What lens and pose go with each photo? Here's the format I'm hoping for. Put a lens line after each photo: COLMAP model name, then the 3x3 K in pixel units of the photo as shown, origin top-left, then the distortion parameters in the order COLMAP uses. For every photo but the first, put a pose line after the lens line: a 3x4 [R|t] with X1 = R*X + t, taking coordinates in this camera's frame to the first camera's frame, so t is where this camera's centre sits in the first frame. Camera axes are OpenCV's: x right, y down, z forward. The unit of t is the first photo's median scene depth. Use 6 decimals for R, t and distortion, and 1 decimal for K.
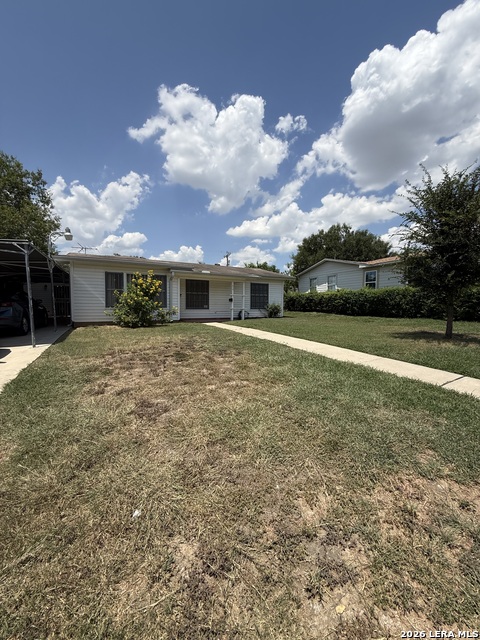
lens RADIAL K [[256.0, 0, 240.3], [0, 256.0, 322.7], [0, 0, 1]] dist [-0.003449, 0.000334]
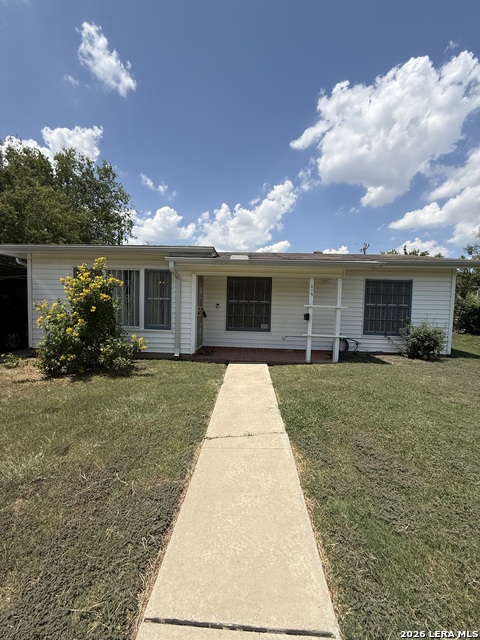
lens RADIAL K [[256.0, 0, 241.7], [0, 256.0, 317.6], [0, 0, 1]] dist [-0.003449, 0.000334]
pose [[0.853960, 0.027685, -0.519602, 0.092803], [-0.048055, 0.998512, -0.025775, -0.061218], [0.518115, 0.046980, 0.854020, 0.476759]]
